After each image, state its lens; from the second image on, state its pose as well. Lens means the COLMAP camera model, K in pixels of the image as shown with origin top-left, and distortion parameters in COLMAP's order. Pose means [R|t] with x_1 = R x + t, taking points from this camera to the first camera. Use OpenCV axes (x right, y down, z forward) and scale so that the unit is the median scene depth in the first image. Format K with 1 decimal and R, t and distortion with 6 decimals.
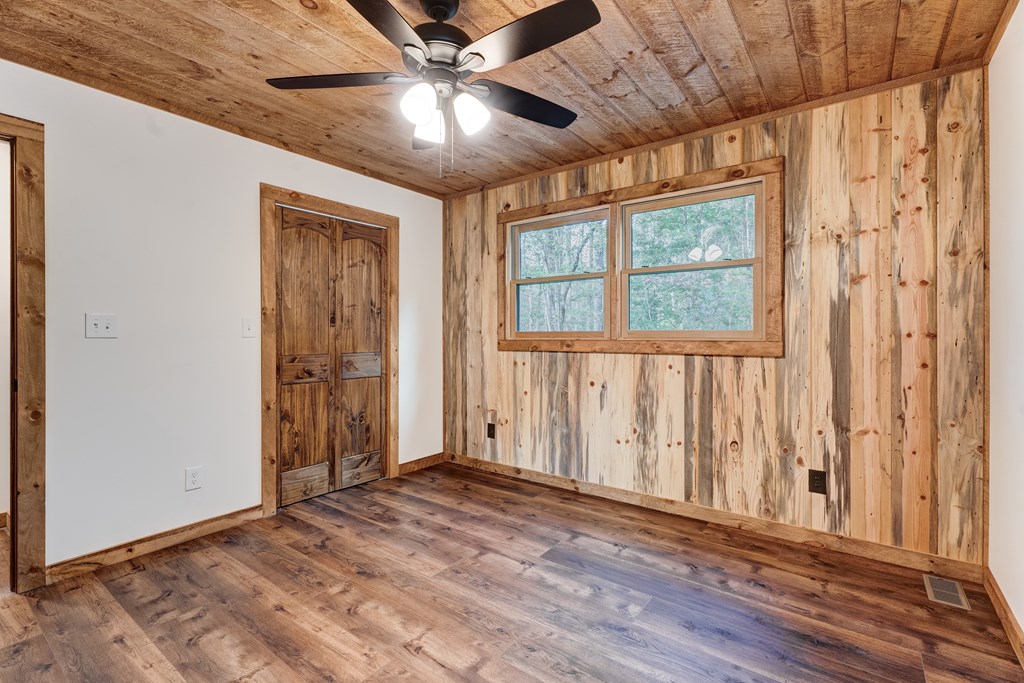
lens RADIAL K [[464.7, 0, 513.0], [0, 464.7, 338.0], [0, 0, 1]] dist [0.004380, -0.001474]
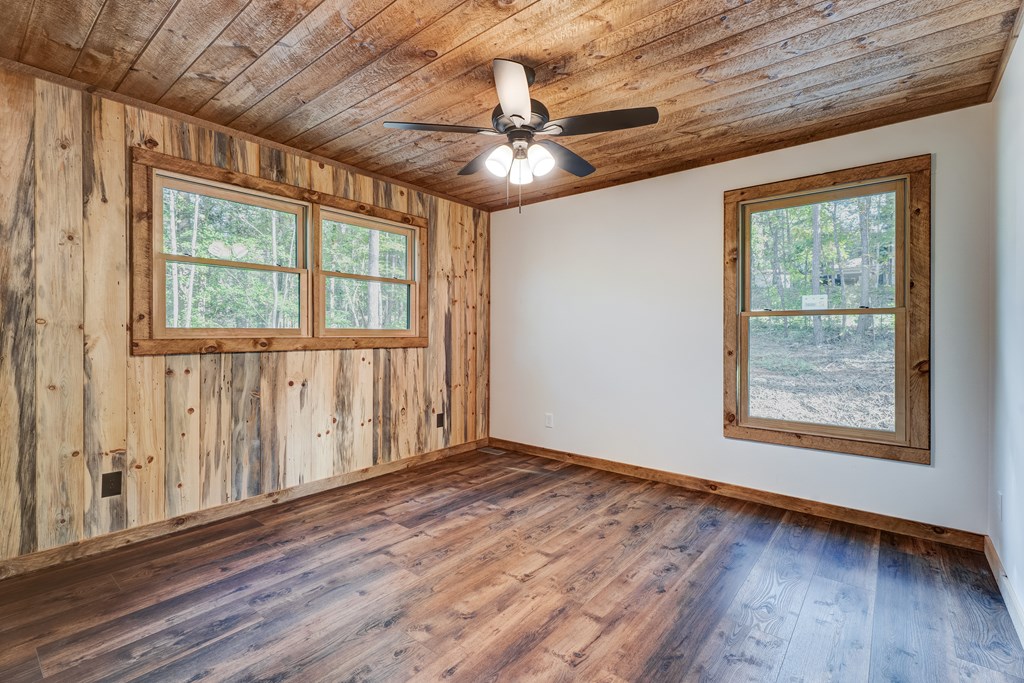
lens RADIAL K [[464.7, 0, 513.4], [0, 464.7, 337.1], [0, 0, 1]] dist [0.004380, -0.001474]
pose [[0.042340, -0.008590, 0.999066, -0.892357], [0.002635, 0.999961, 0.008486, -0.004607], [-0.999100, 0.002273, 0.042361, 0.586844]]
